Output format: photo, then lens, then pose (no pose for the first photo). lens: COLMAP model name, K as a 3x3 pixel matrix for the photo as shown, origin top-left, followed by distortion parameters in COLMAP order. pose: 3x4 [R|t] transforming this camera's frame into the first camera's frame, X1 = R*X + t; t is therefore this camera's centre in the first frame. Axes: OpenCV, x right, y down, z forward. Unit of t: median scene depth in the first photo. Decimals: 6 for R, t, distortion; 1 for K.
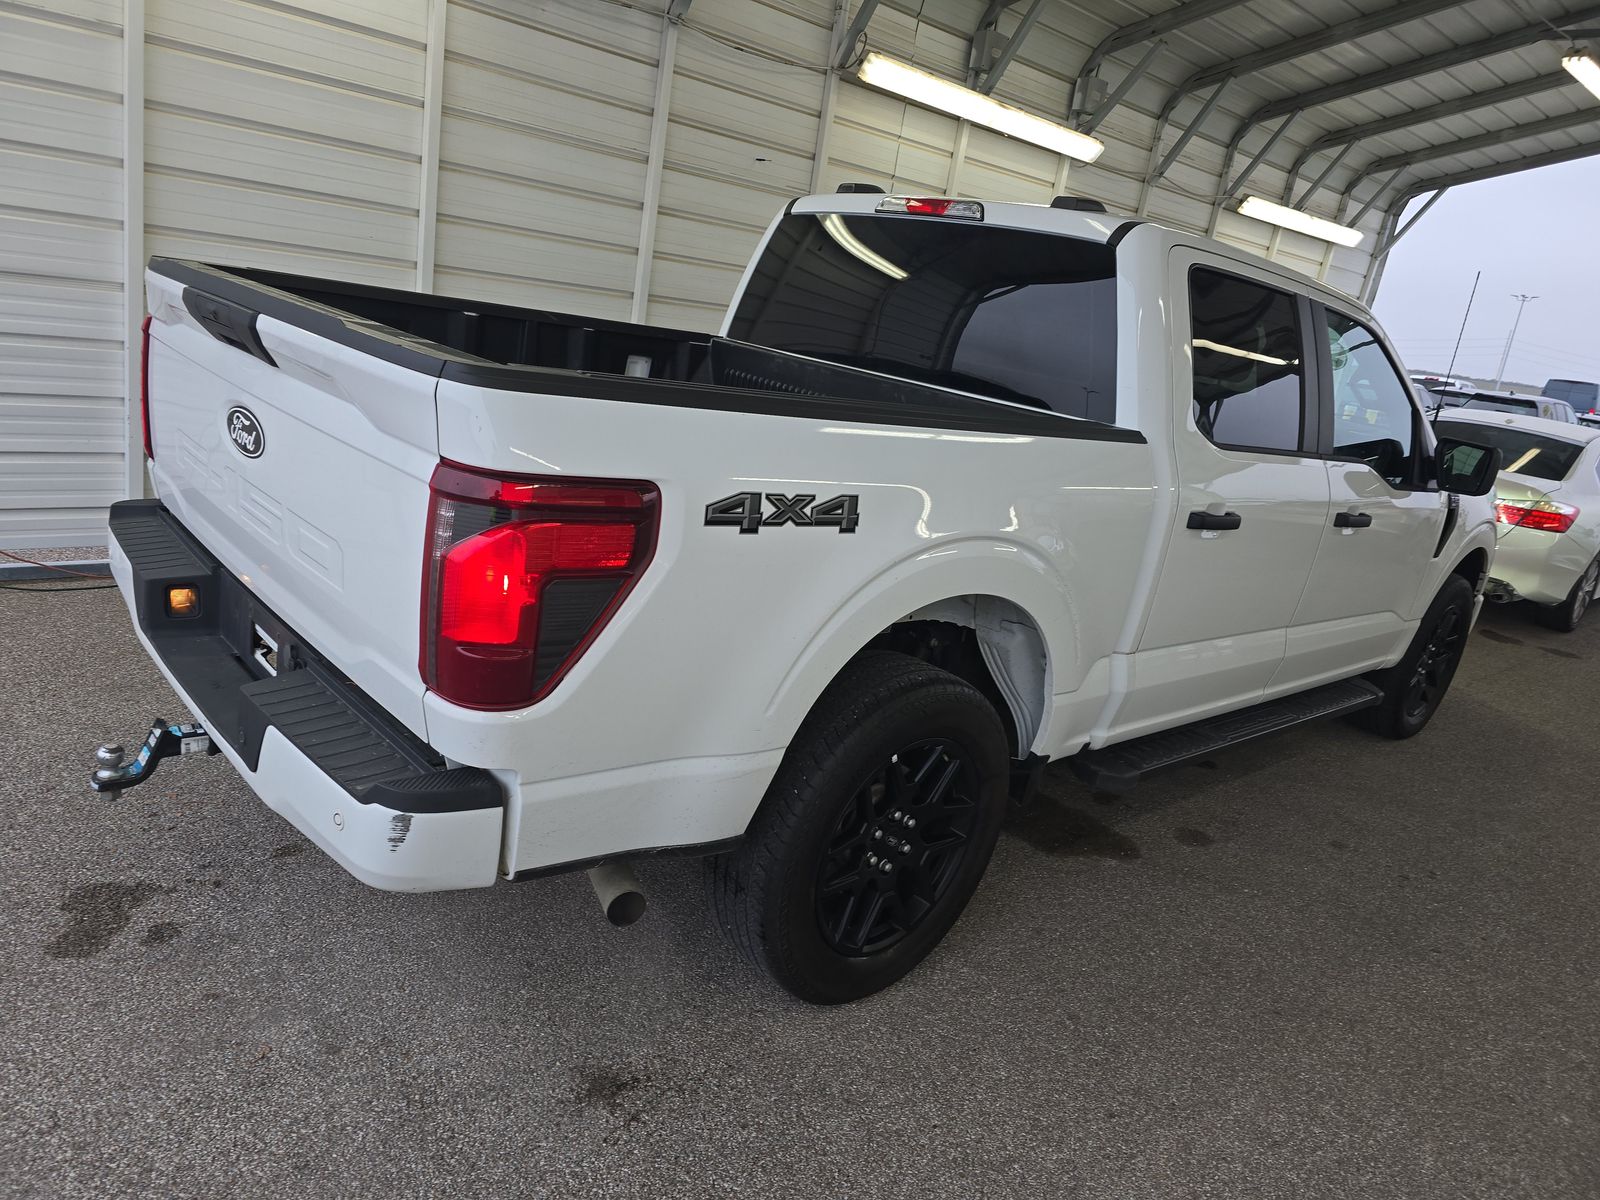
lens RADIAL K [[1115.9, 0, 800.0], [0, 1115.9, 600.0], [0, 0, 1]] dist [0.002651, -0.000058]
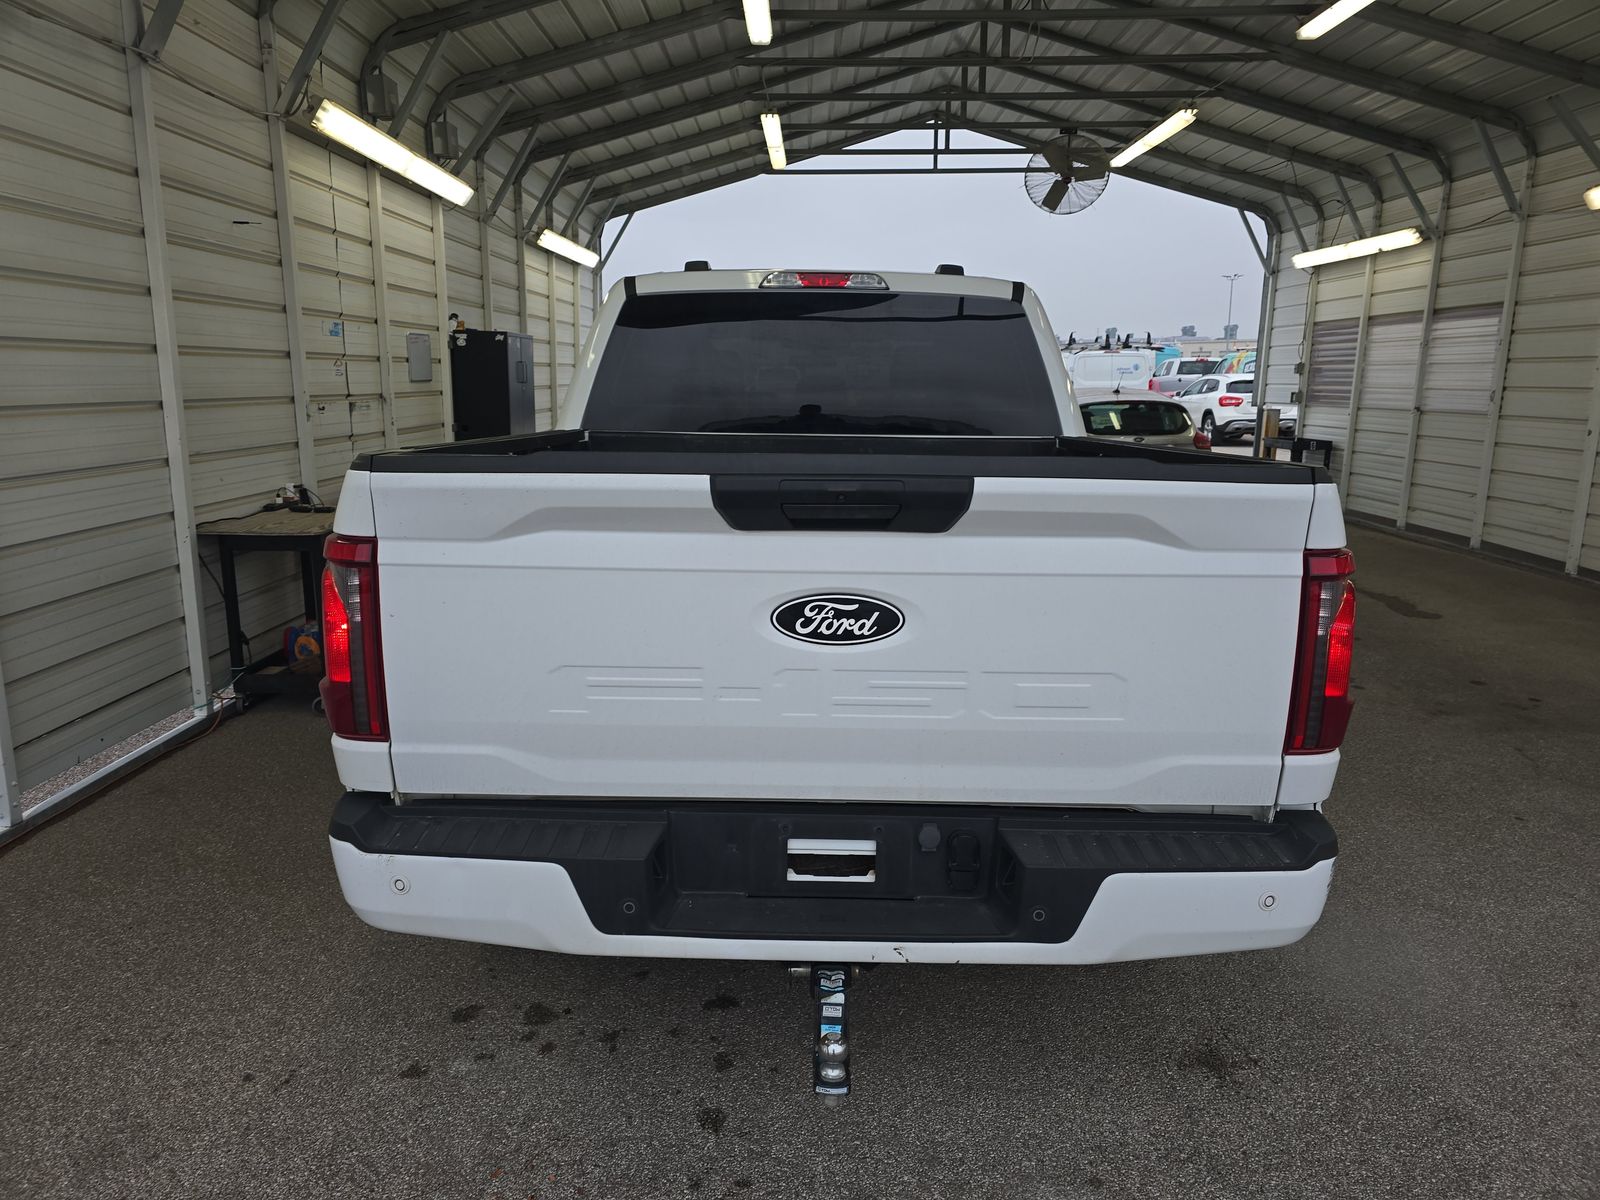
lens RADIAL K [[1099.6, 0, 800.0], [0, 1099.6, 600.0], [0, 0, 1]] dist [0.035325, -0.038369]
pose [[0.668538, -0.280013, 0.688949, -0.438891], [0.284935, 0.952157, 0.110496, -0.105493], [-0.686927, 0.122435, 0.716338, 0.162252]]
